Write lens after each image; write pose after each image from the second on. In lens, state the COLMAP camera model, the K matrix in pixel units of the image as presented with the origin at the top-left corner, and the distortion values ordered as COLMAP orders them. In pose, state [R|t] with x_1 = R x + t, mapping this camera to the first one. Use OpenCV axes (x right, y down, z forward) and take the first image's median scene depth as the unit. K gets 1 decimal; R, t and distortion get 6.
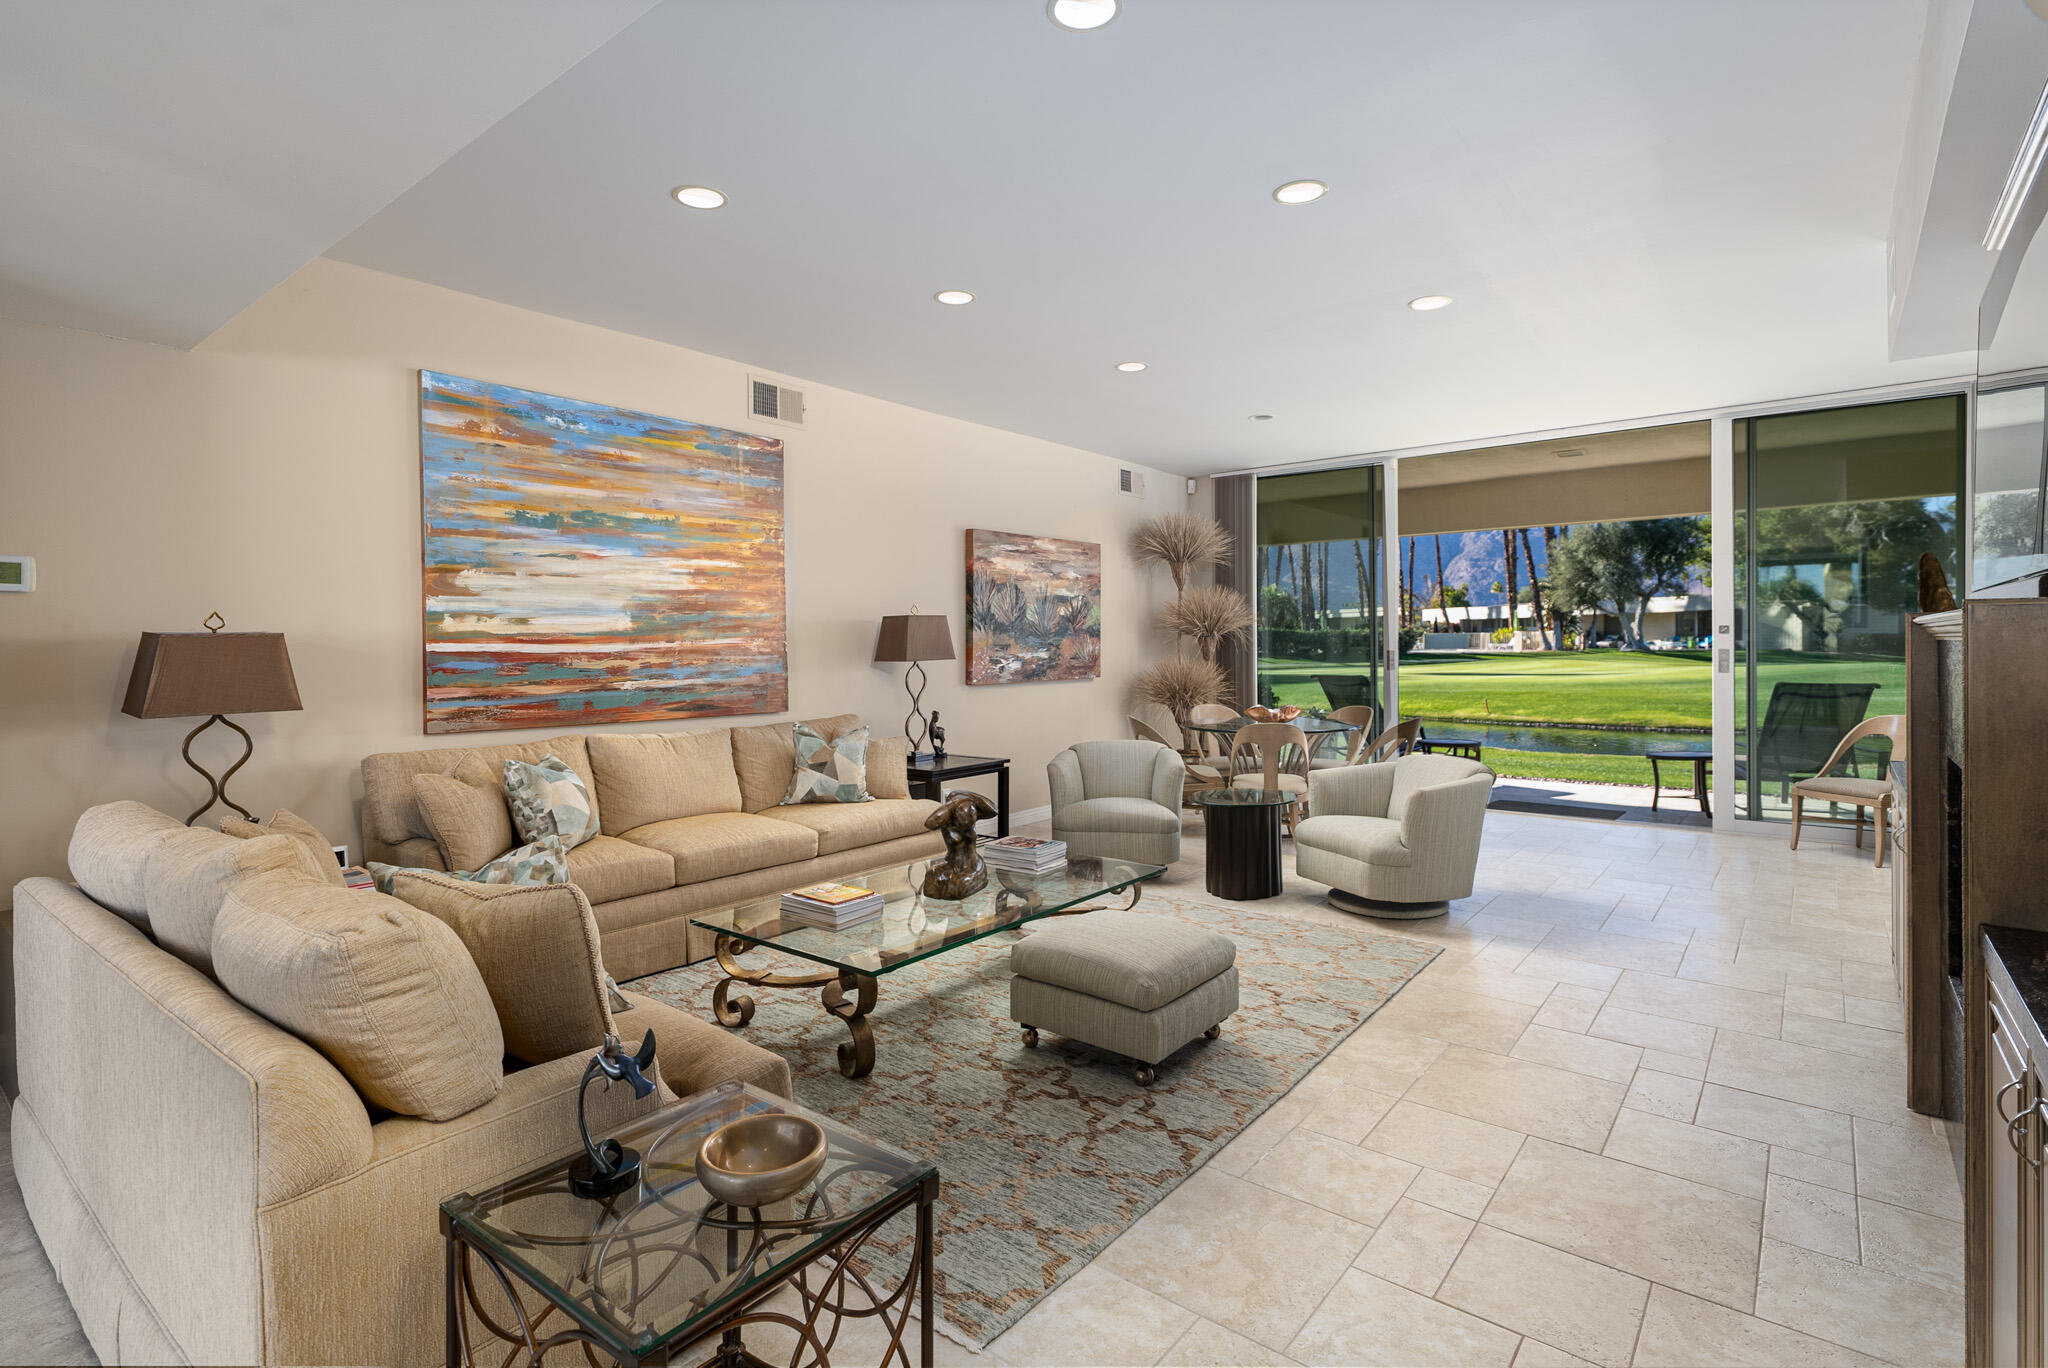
lens RADIAL K [[993.1, 0, 1015.8], [0, 993.1, 675.2], [0, 0, 1]] dist [-0.021509, 0.000178]
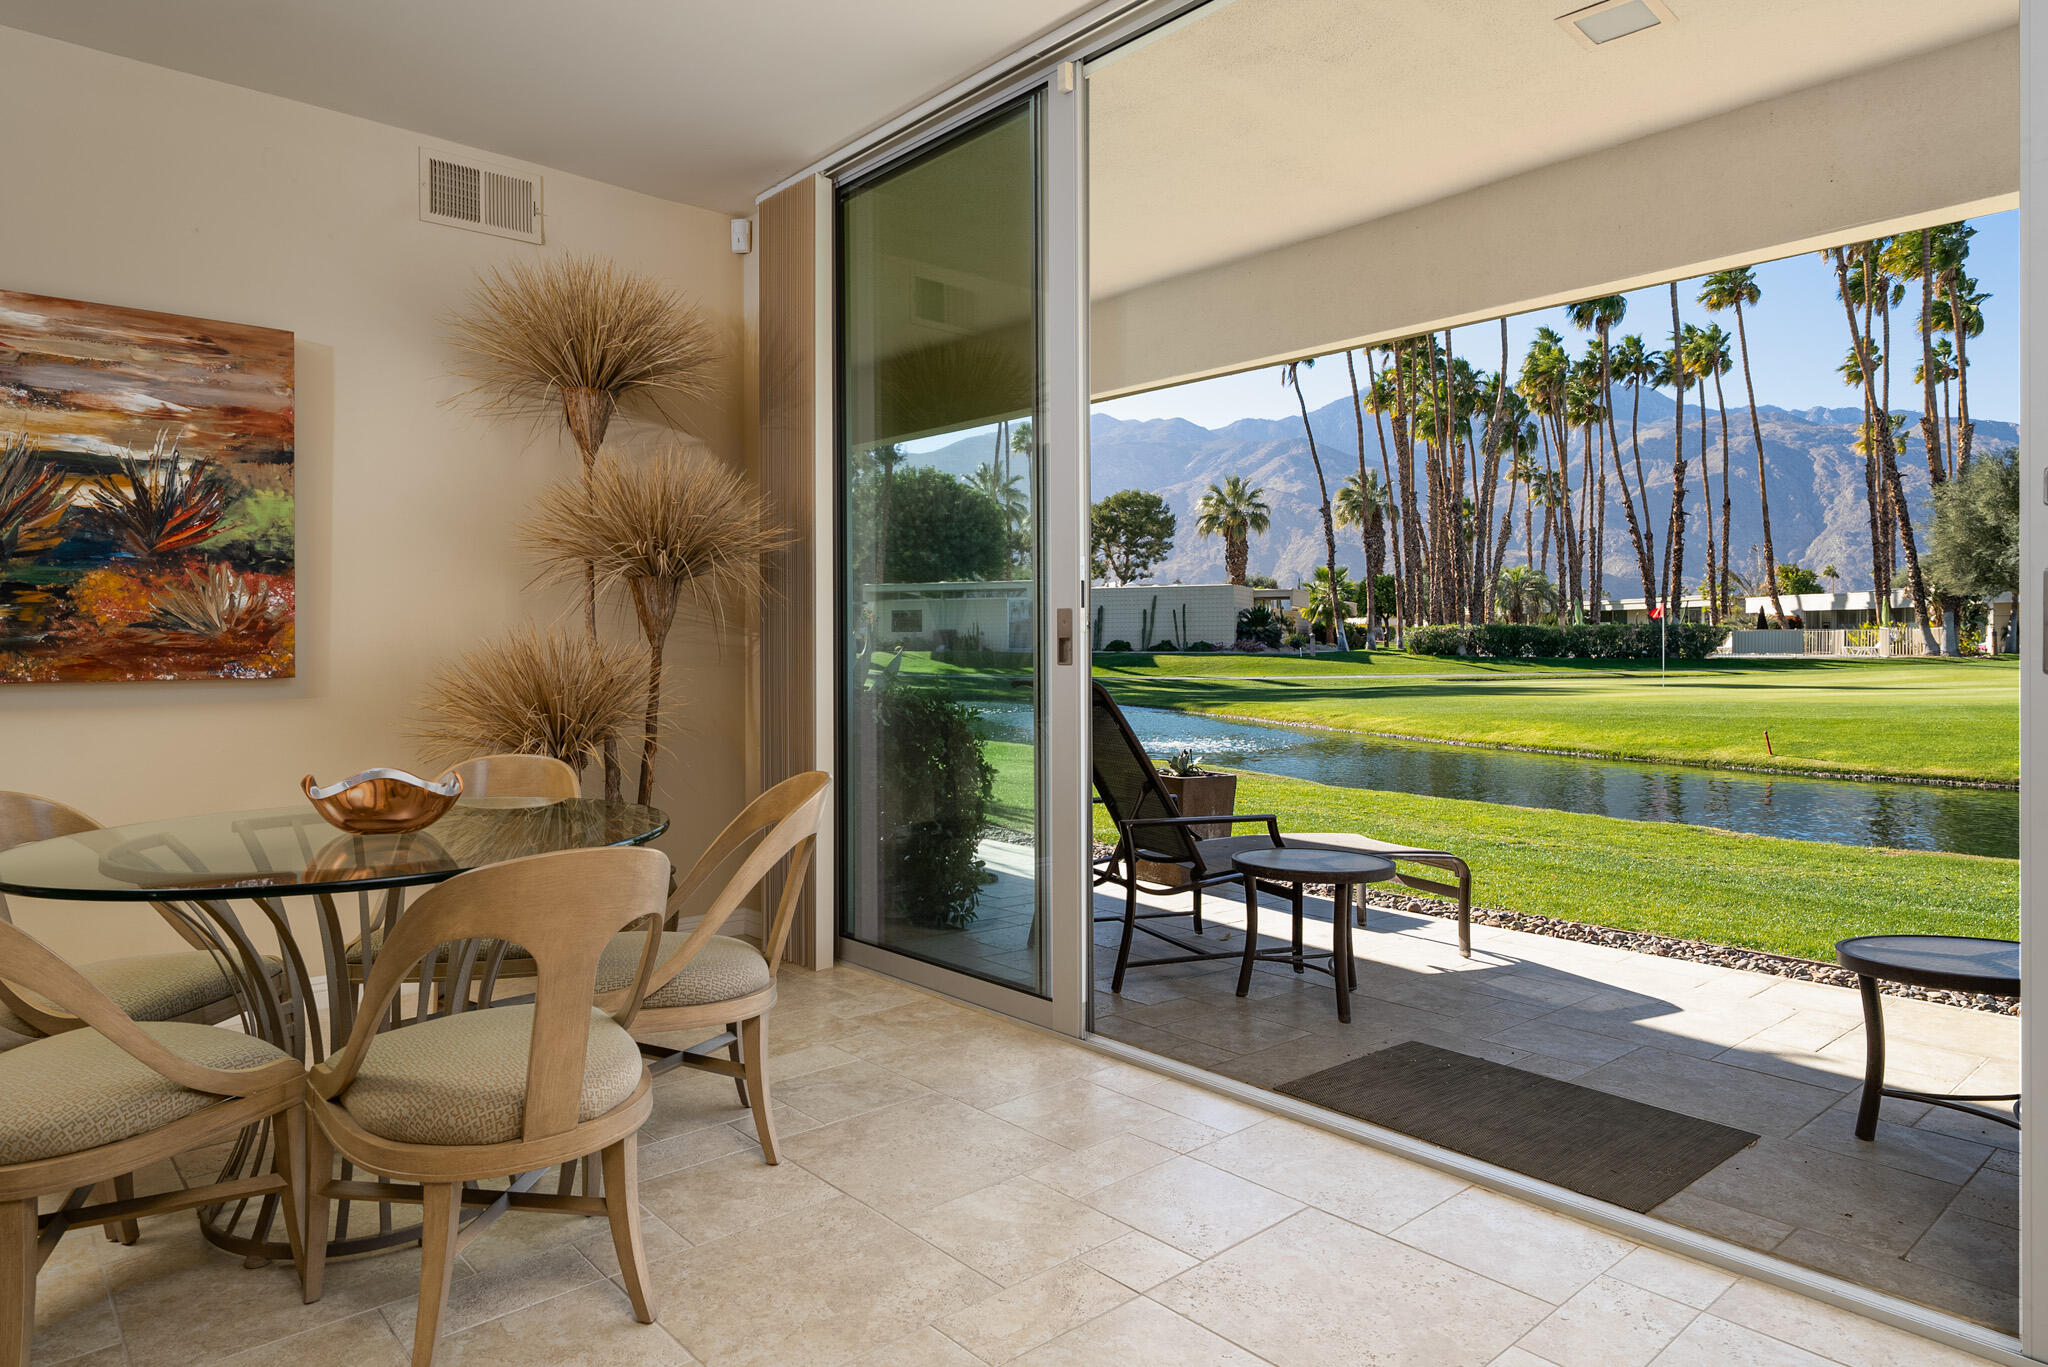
lens RADIAL K [[1220.6, 0, 1022.4], [0, 1220.6, 673.2], [0, 0, 1]] dist [-0.003456, -0.003187]
pose [[0.986374, 0.008252, -0.164314, 0.472478], [-0.009898, 0.999909, -0.009201, 0.002027], [0.164223, 0.010702, 0.986365, 0.619543]]
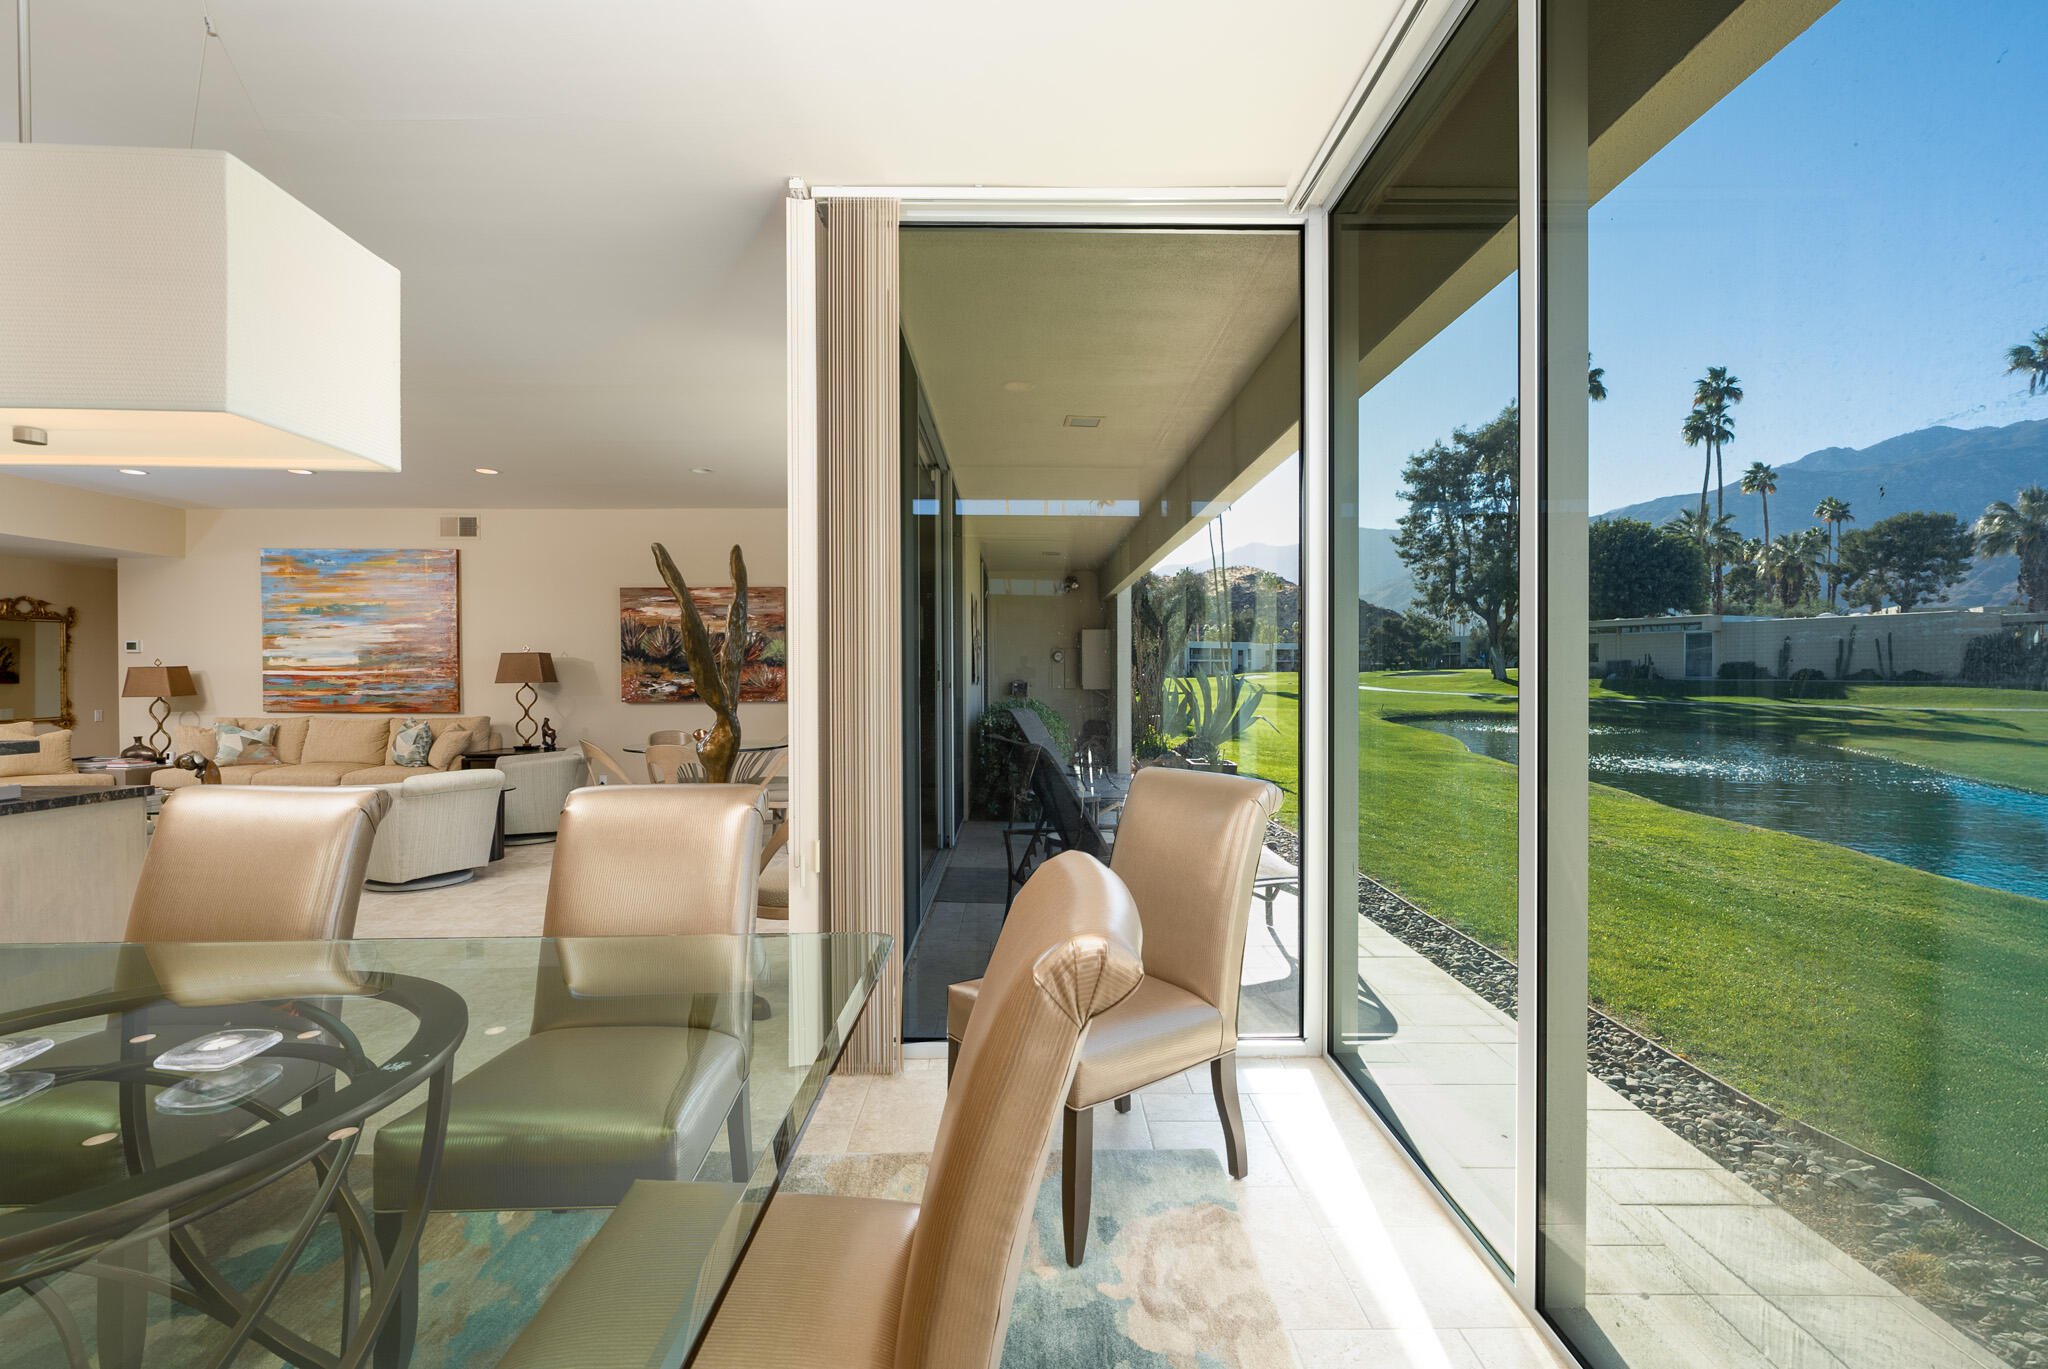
lens RADIAL K [[882.6, 0, 1011.5], [0, 882.6, 686.6], [0, 0, 1]] dist [0.000236, -0.000109]
pose [[0.623324, 0.017176, -0.781775, 1.129650], [-0.027712, 0.999616, -0.000133, -0.024049], [0.781472, 0.021747, 0.623561, 0.603143]]
